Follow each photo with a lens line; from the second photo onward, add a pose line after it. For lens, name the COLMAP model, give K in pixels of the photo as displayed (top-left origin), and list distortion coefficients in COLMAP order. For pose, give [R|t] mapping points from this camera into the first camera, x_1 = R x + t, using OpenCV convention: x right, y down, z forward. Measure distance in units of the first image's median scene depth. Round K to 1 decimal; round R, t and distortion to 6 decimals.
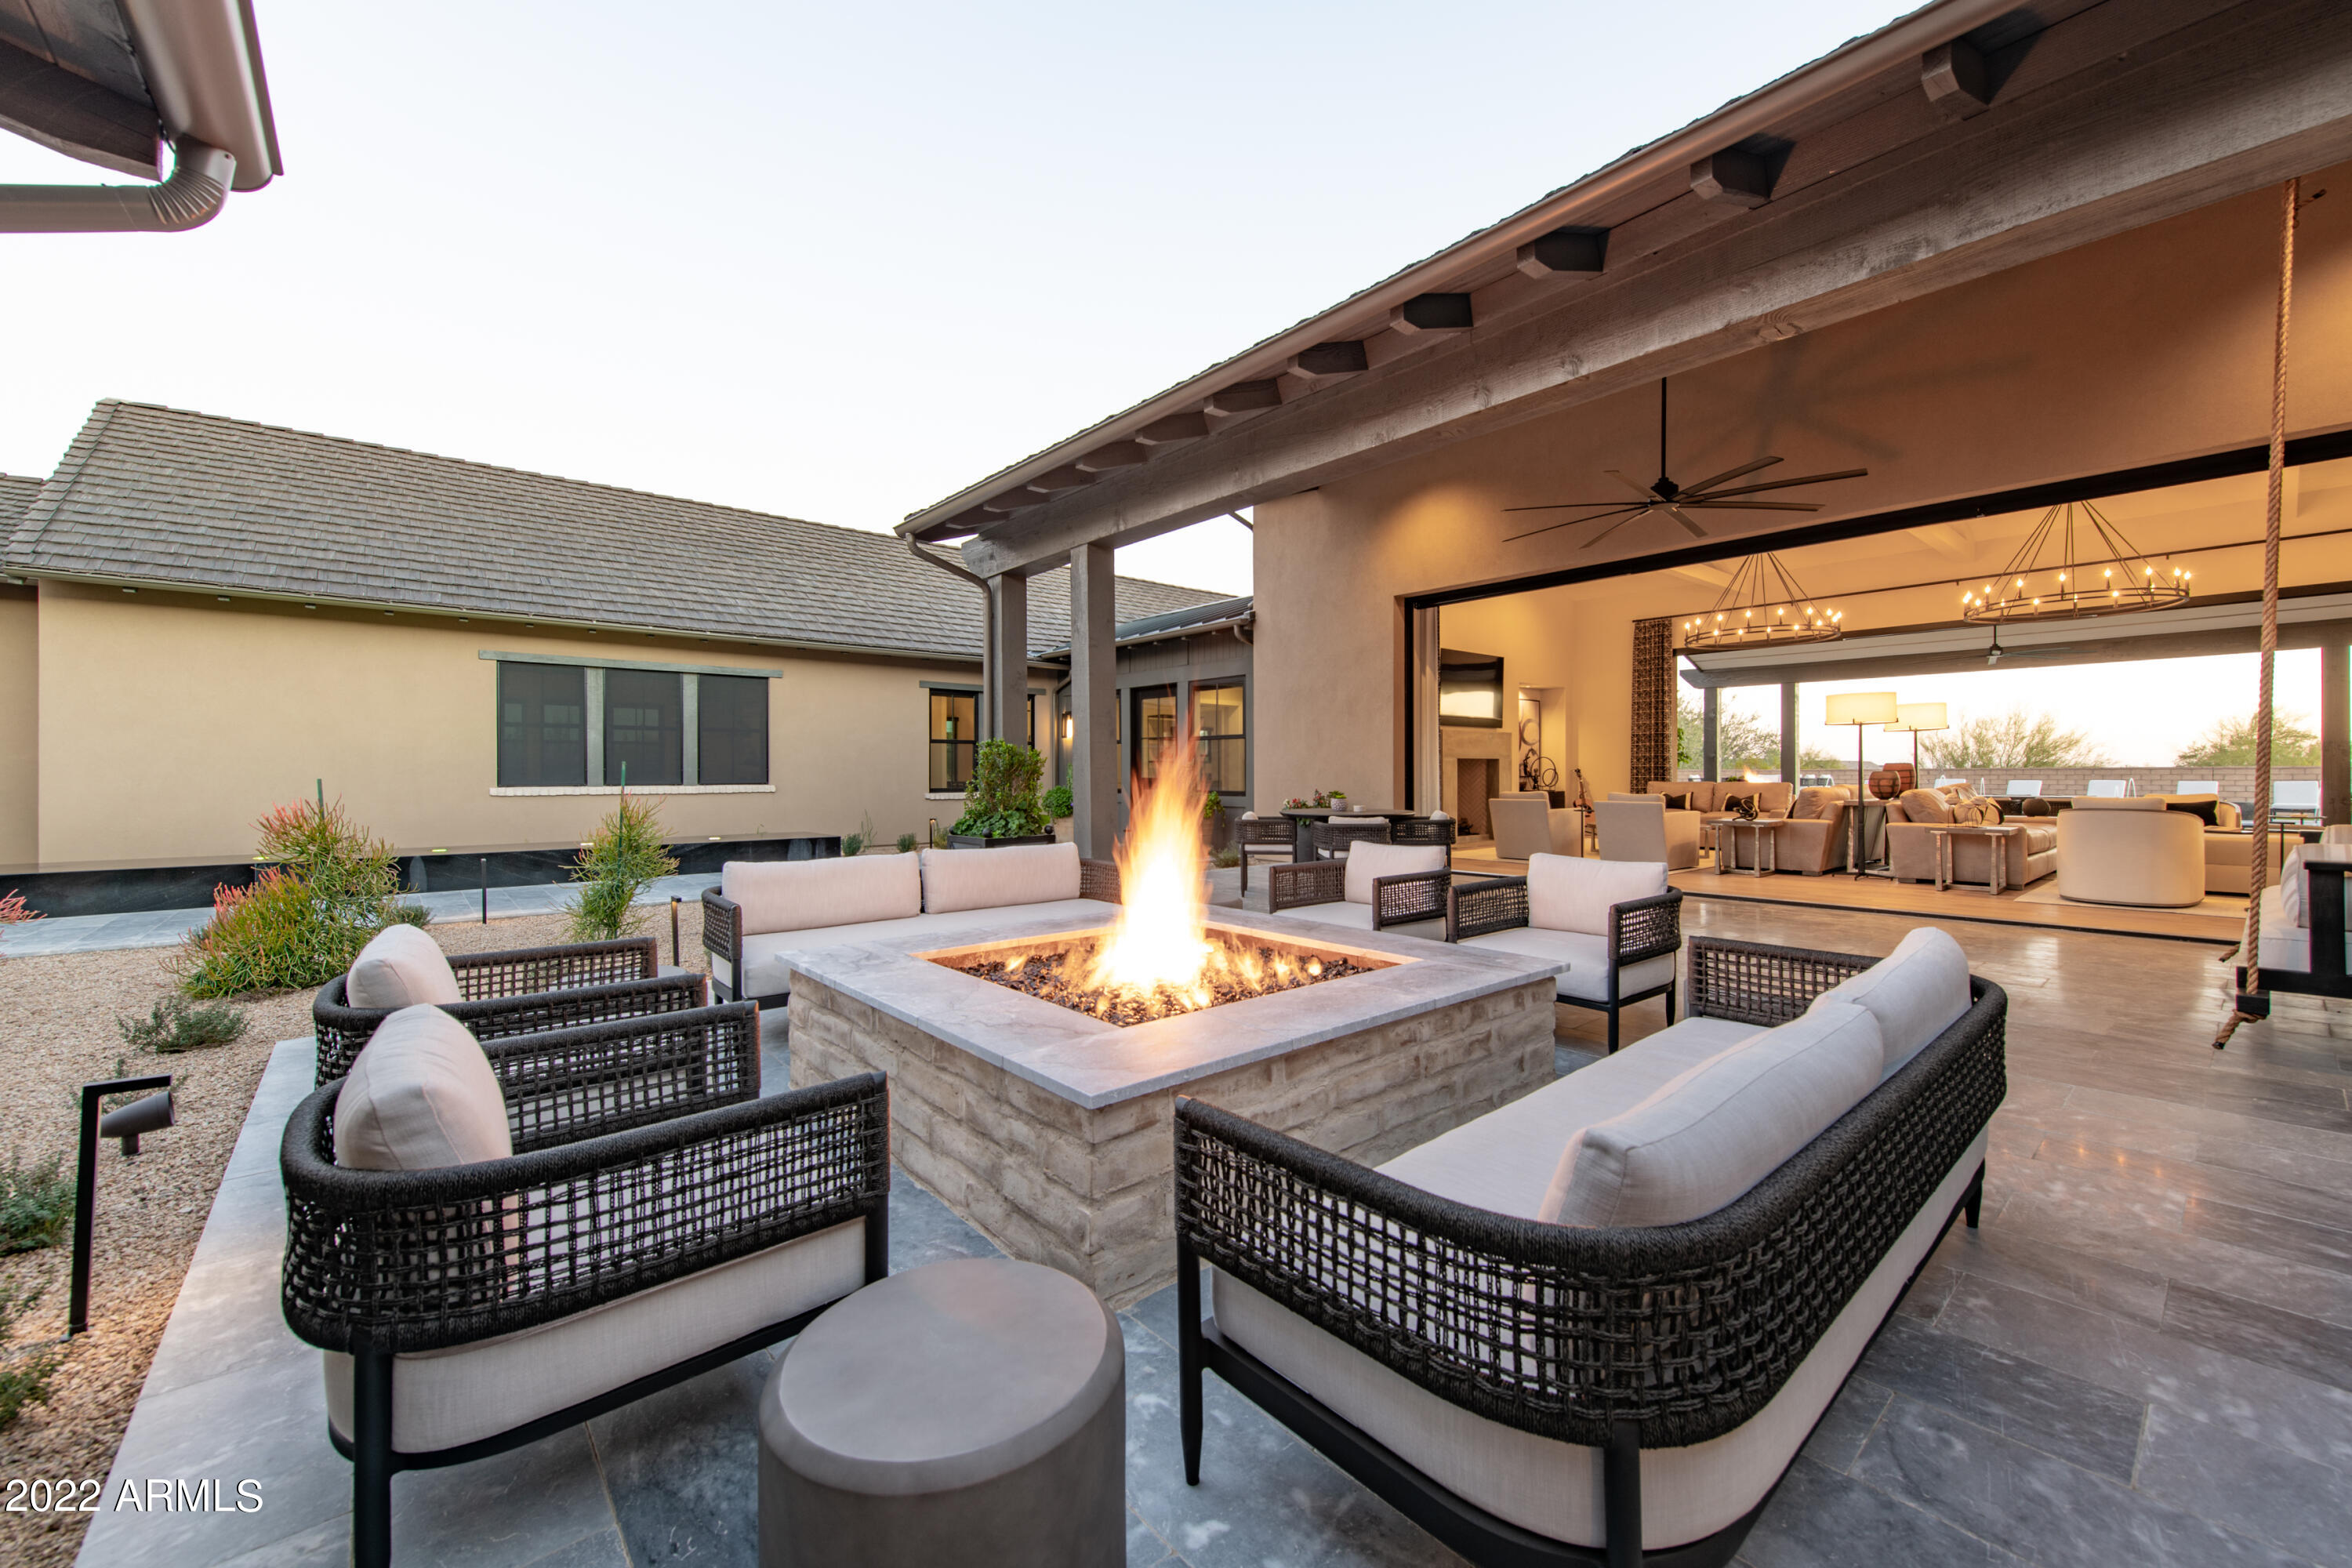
lens RADIAL K [[911.7, 0, 1175.9], [0, 911.7, 780.6], [0, 0, 1]] dist [0.000608, 0.000020]
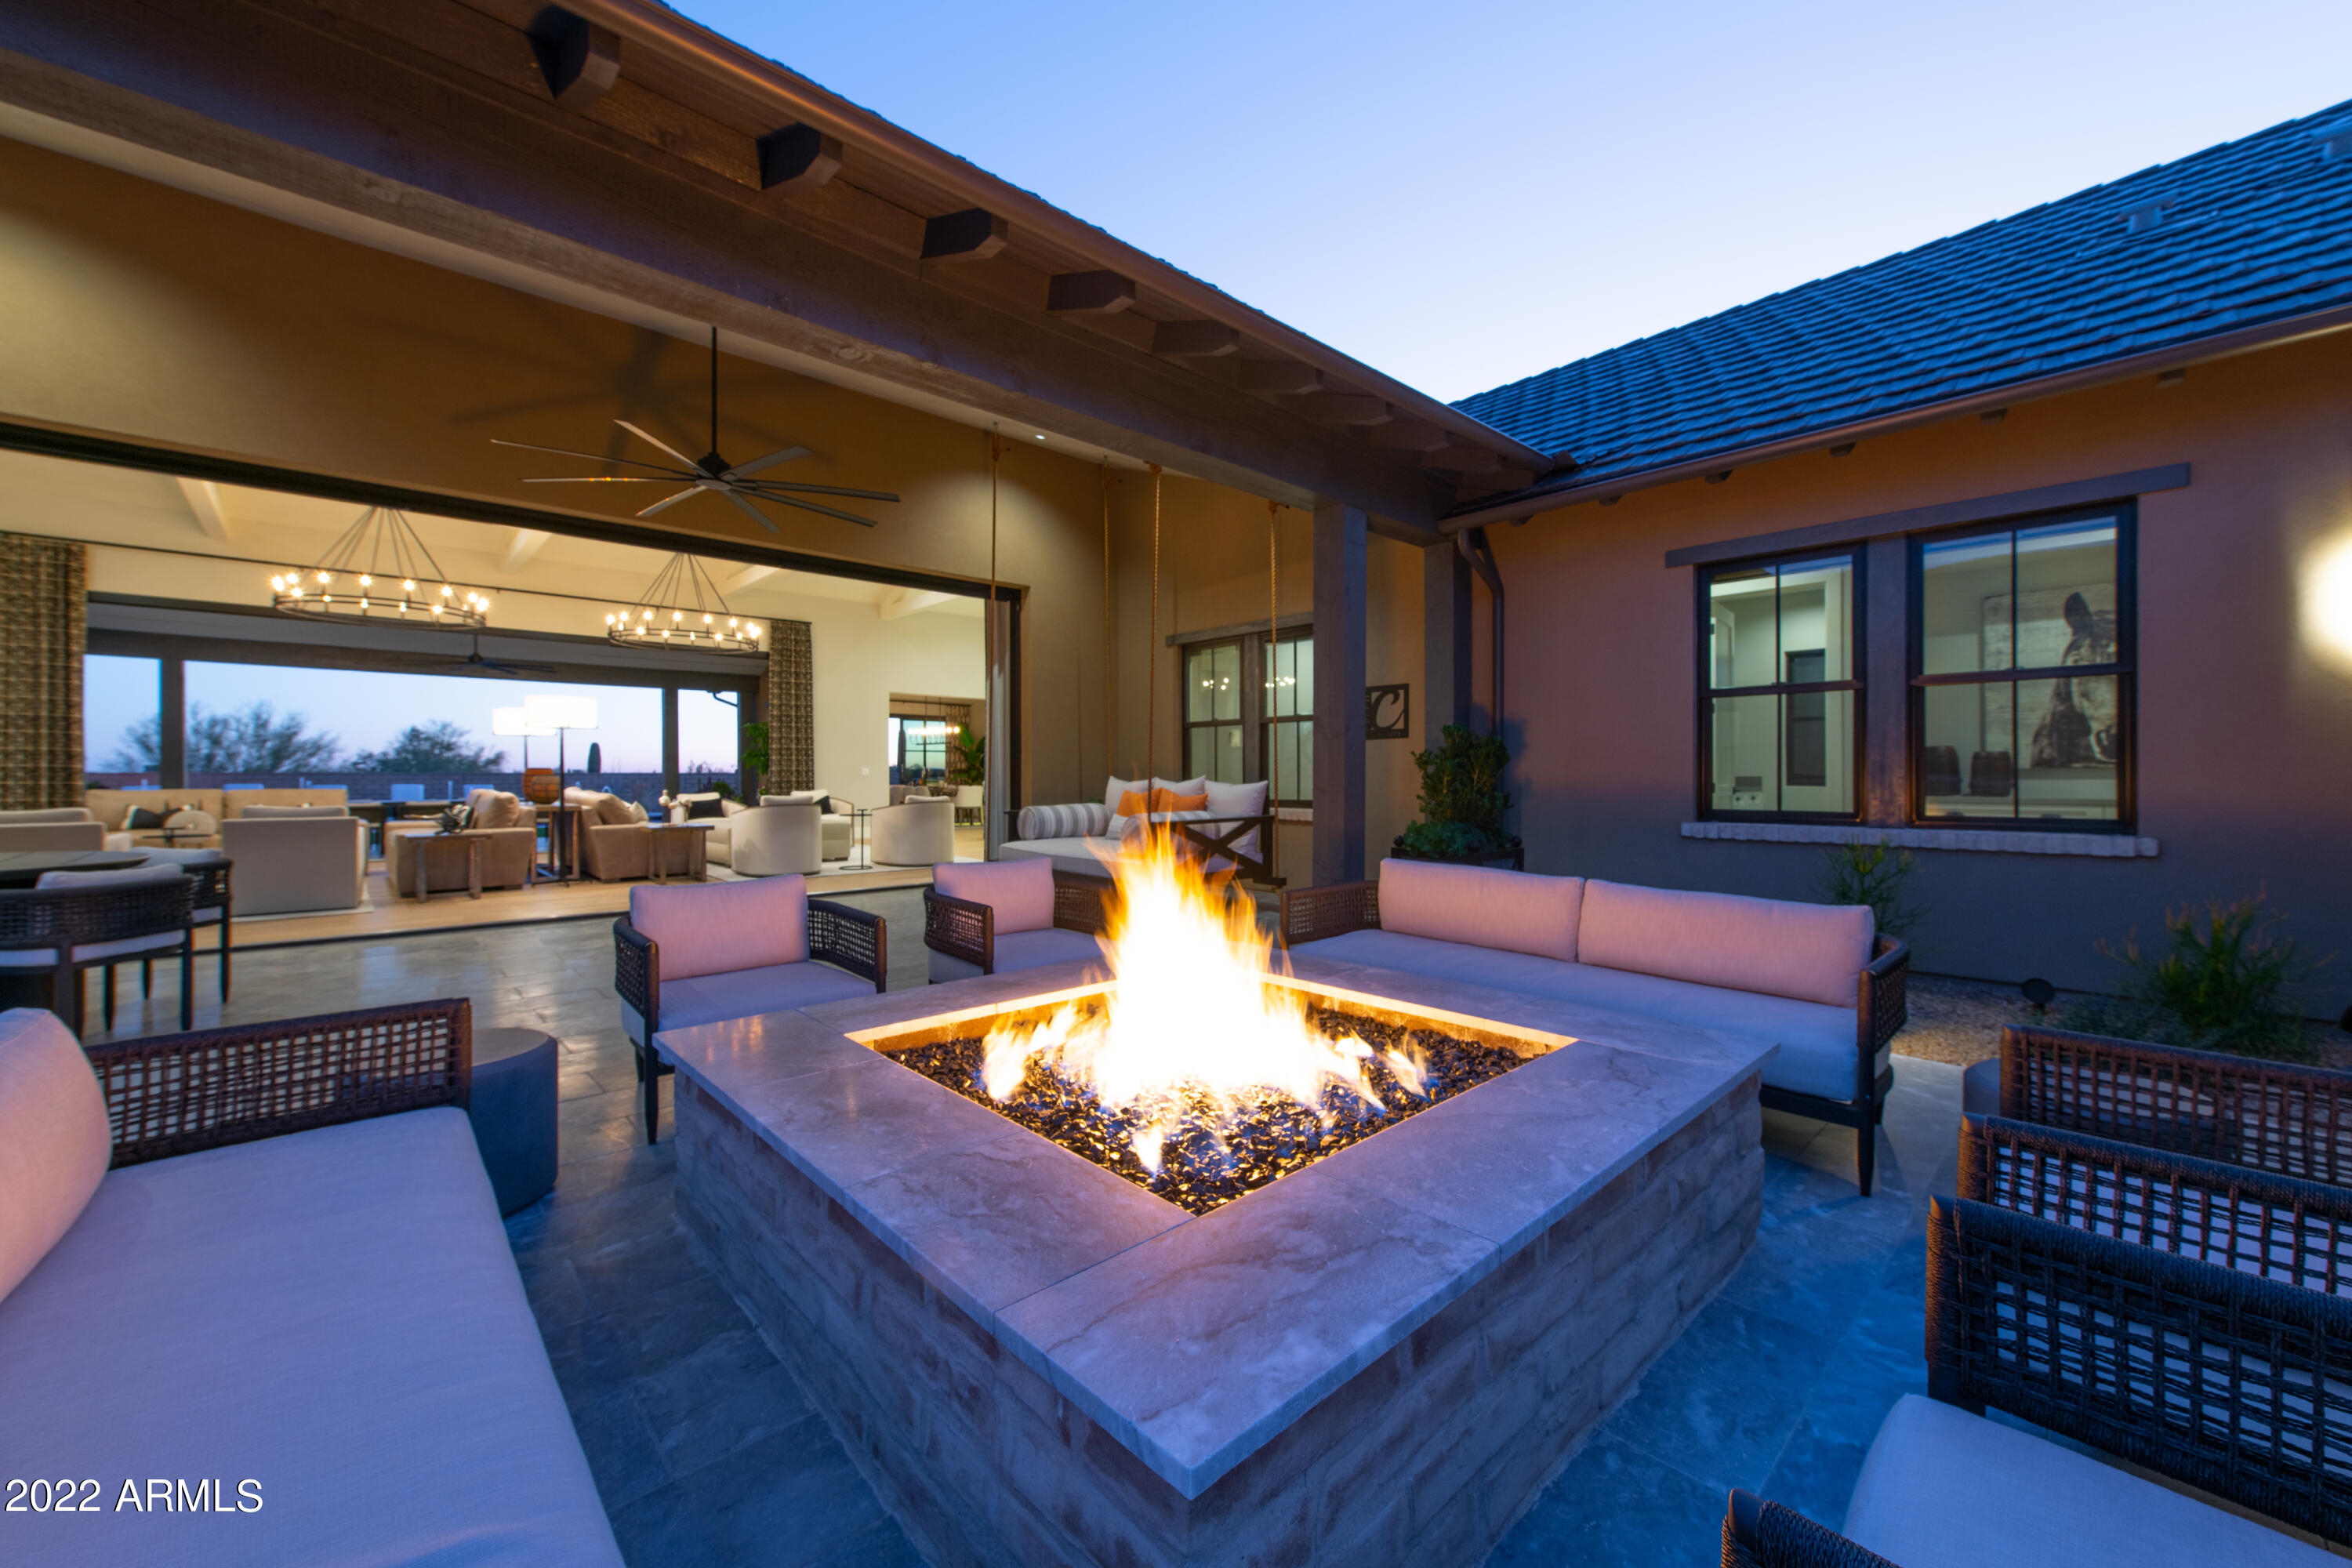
lens RADIAL K [[911.7, 0, 1181.1], [0, 911.7, 781.7], [0, 0, 1]] dist [0.000608, 0.000020]
pose [[-0.046216, 0.001540, 0.998930, -0.254802], [0.001092, 0.999998, -0.001491, -0.002255], [-0.998931, 0.001022, -0.046218, 0.367391]]
